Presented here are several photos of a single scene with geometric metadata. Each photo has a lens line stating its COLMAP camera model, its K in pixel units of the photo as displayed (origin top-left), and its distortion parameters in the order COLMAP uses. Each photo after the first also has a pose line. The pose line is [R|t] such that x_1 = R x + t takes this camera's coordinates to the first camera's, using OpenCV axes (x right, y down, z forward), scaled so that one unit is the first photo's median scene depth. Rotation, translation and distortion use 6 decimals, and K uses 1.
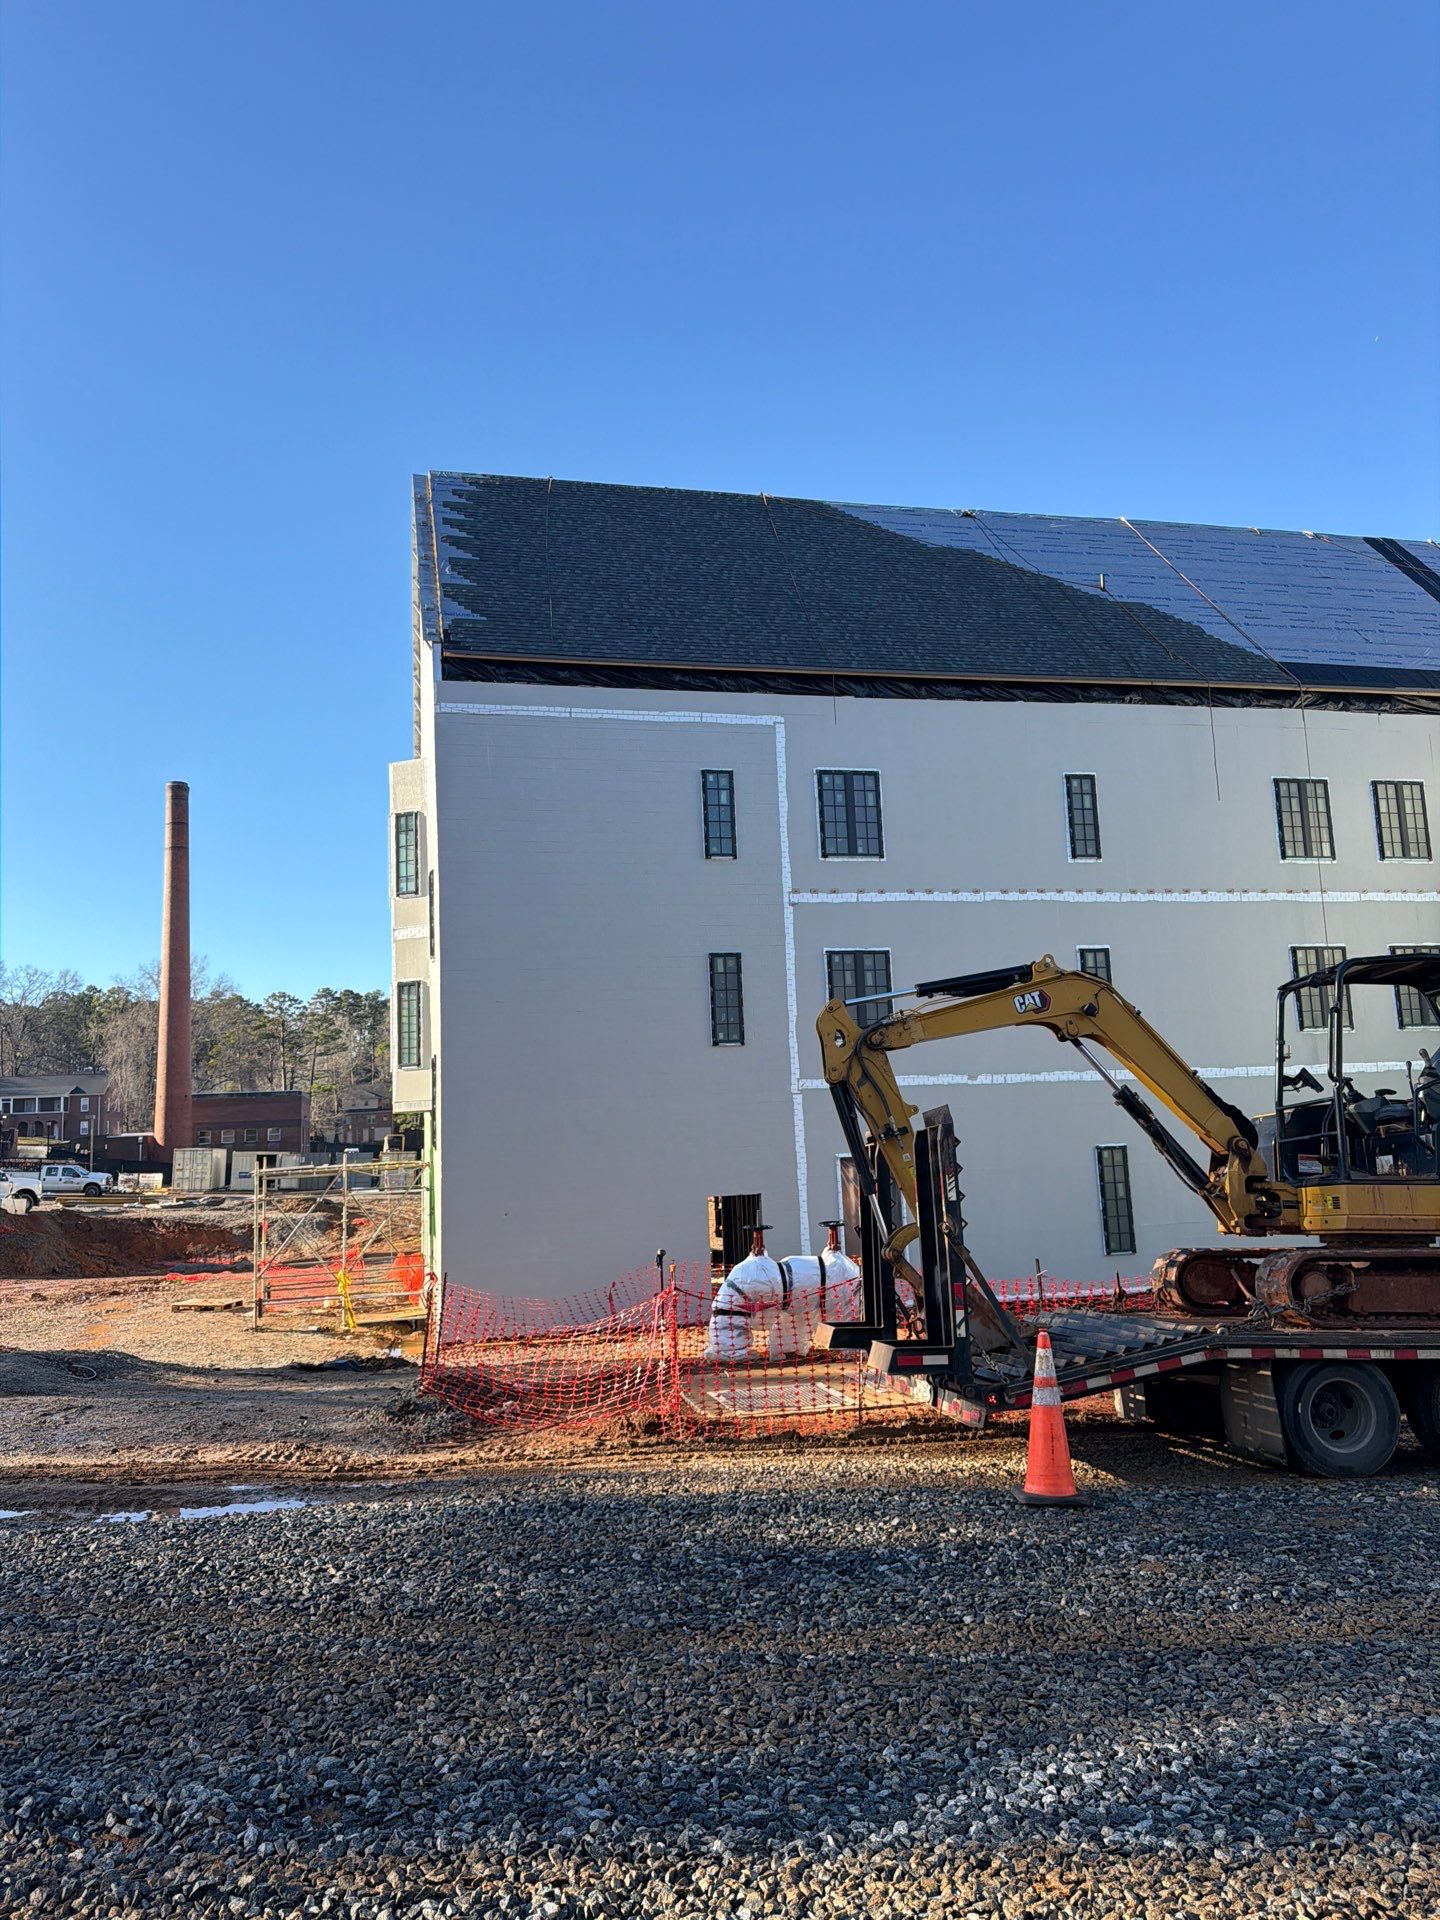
lens RADIAL K [[1296.7, 0, 720.0], [0, 1296.7, 960.0], [0, 0, 1]] dist [0.178018, -0.355955]
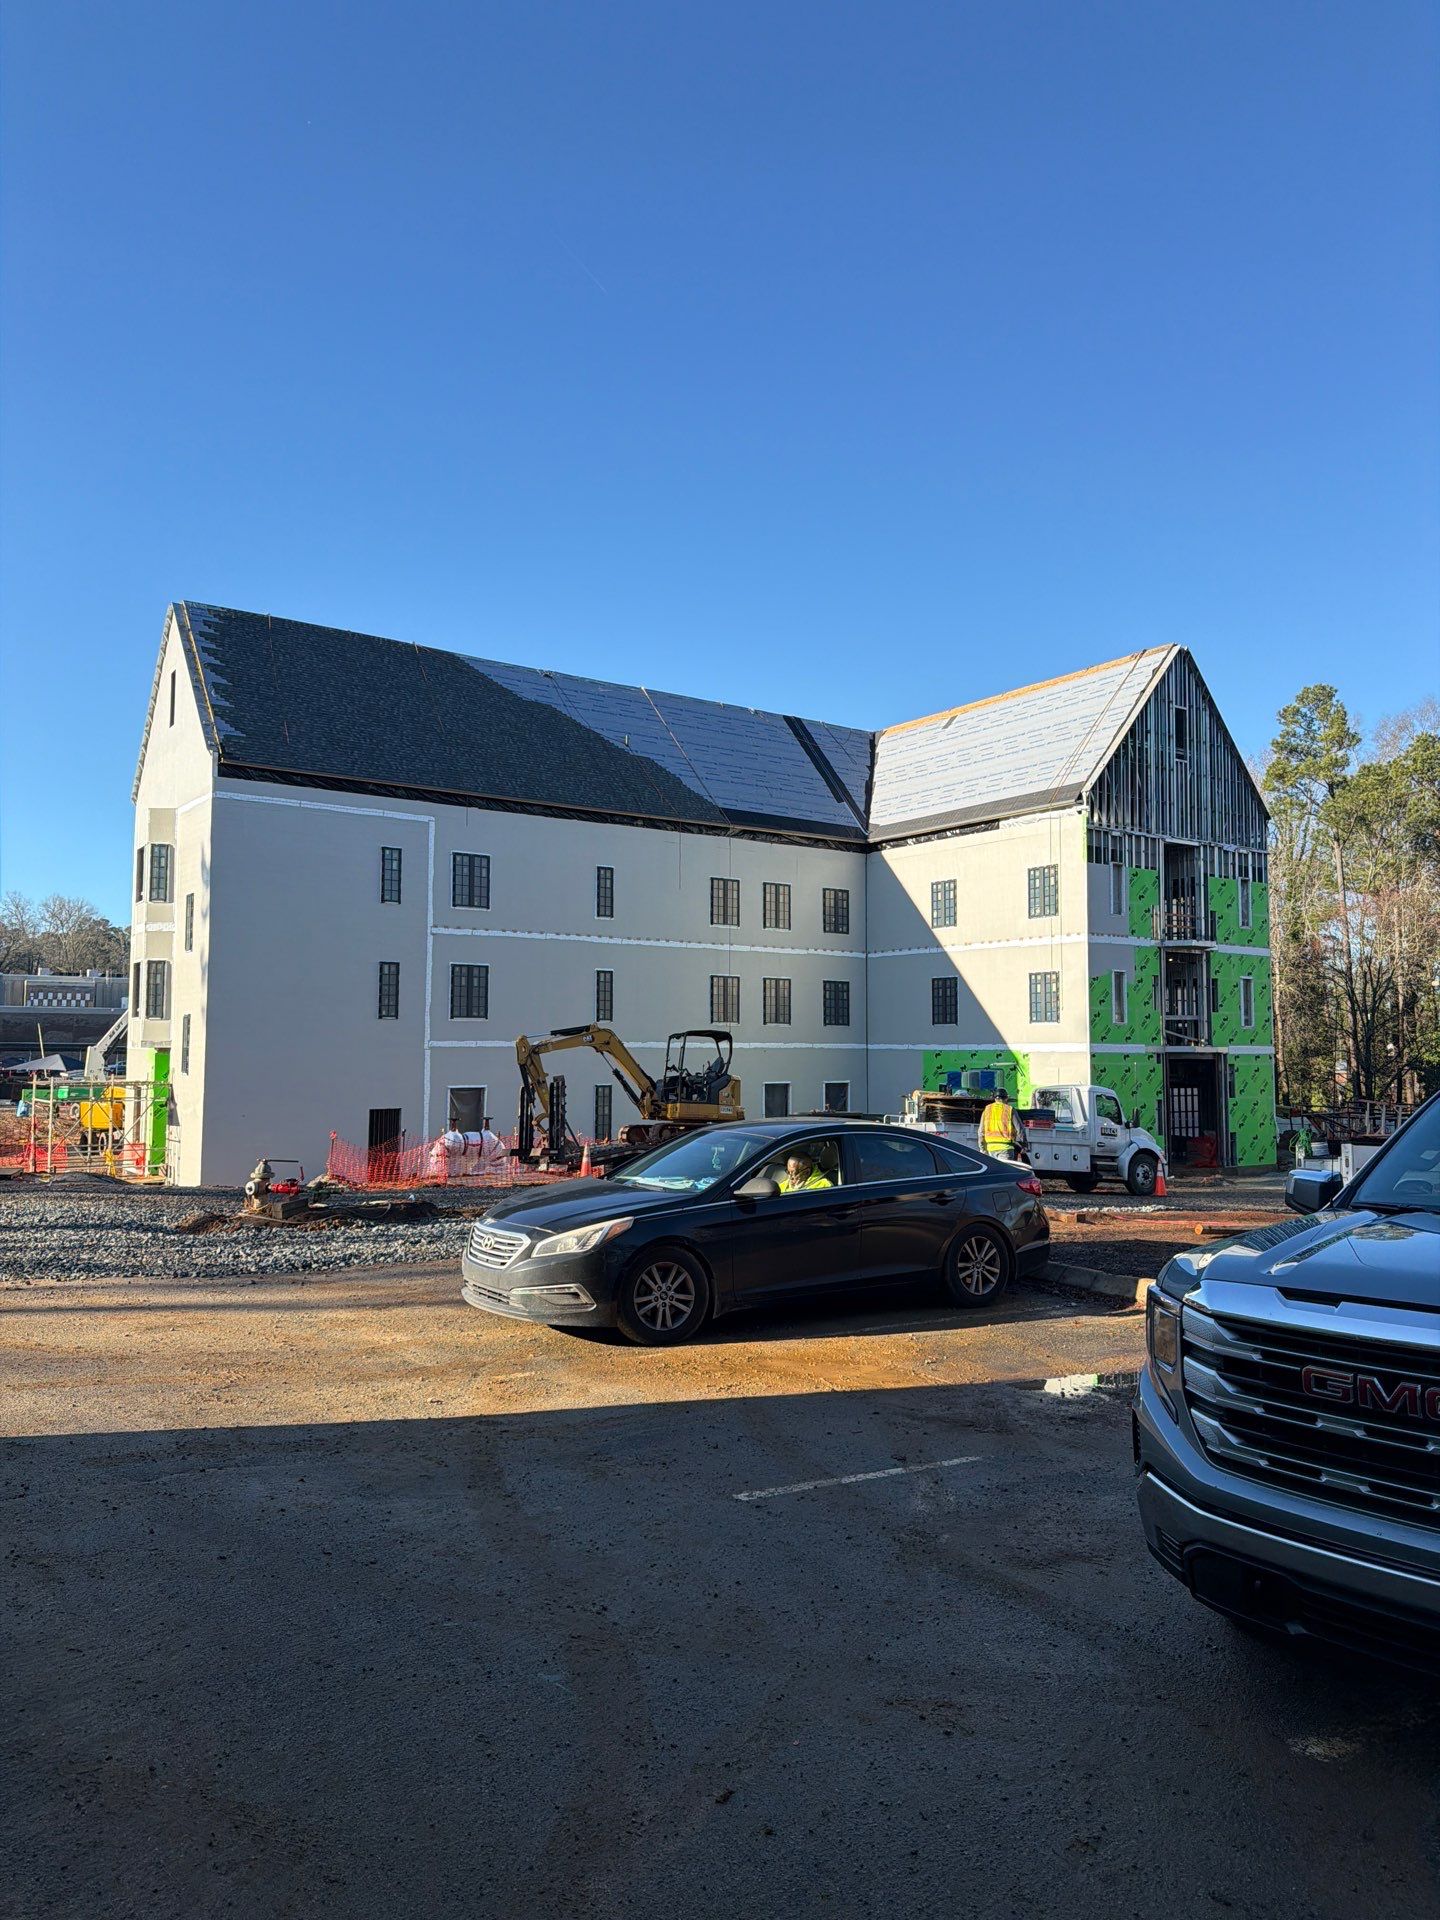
lens RADIAL K [[1296.7, 0, 720.0], [0, 1296.7, 960.0], [0, 0, 1]] dist [0.178018, -0.355955]
pose [[0.927149, 0.071938, 0.367722, -0.209005], [-0.091136, 0.995220, 0.035089, -0.099813], [-0.363440, -0.066046, 0.929274, -0.656794]]
